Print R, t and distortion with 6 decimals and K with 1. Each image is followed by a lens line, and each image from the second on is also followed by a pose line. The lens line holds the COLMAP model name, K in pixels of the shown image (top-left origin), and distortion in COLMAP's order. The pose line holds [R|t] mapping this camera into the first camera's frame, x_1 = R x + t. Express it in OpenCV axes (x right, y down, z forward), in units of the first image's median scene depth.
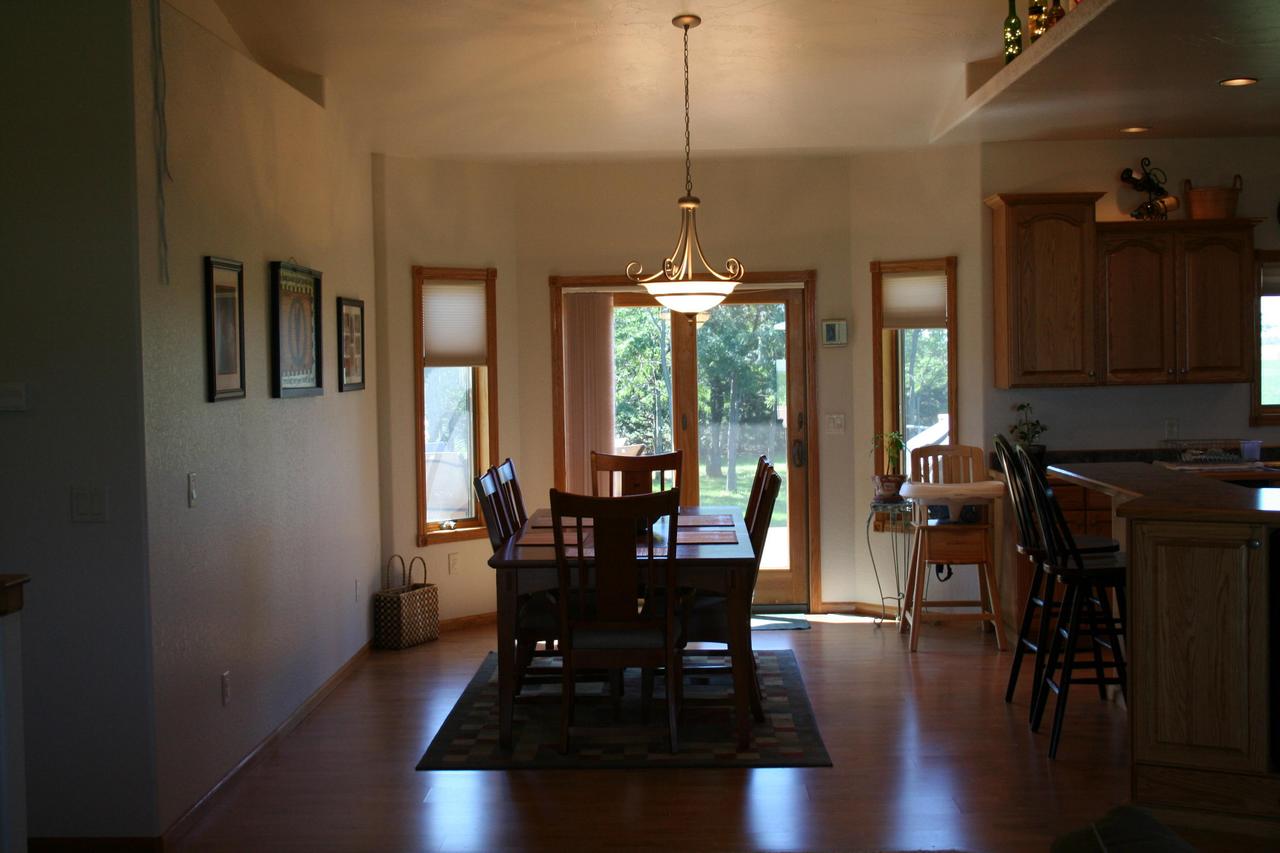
lens RADIAL K [[1640.3, 0, 640.0], [0, 1640.3, 426.5], [0, 0, 1]] dist [-0.031826, -0.002053]
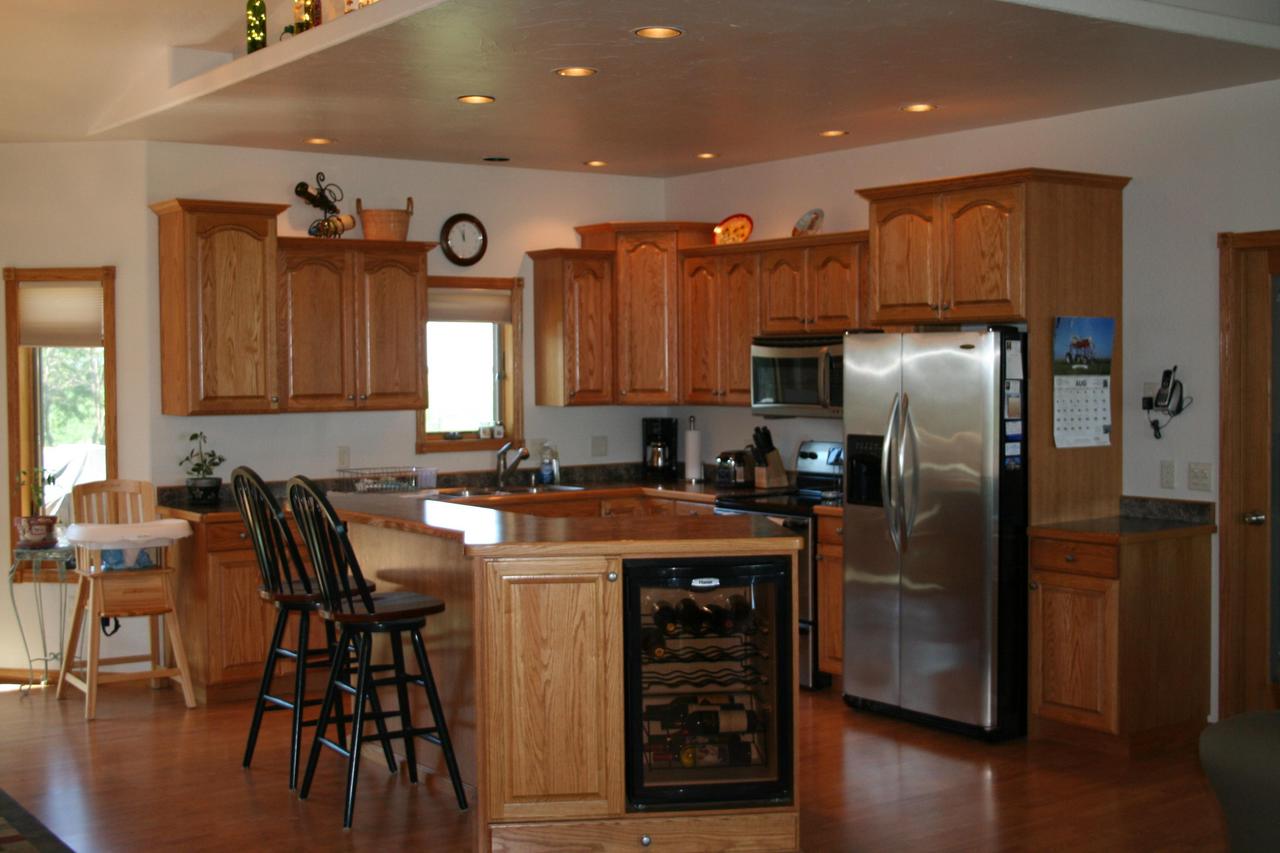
lens RADIAL K [[1640.3, 0, 640.0], [0, 1640.3, 426.5], [0, 0, 1]] dist [-0.031826, -0.002053]
pose [[0.803141, -0.003991, 0.595775, -0.109880], [0.014569, 0.999810, -0.012942, -0.001964], [-0.595611, 0.019074, 0.803047, 0.131611]]
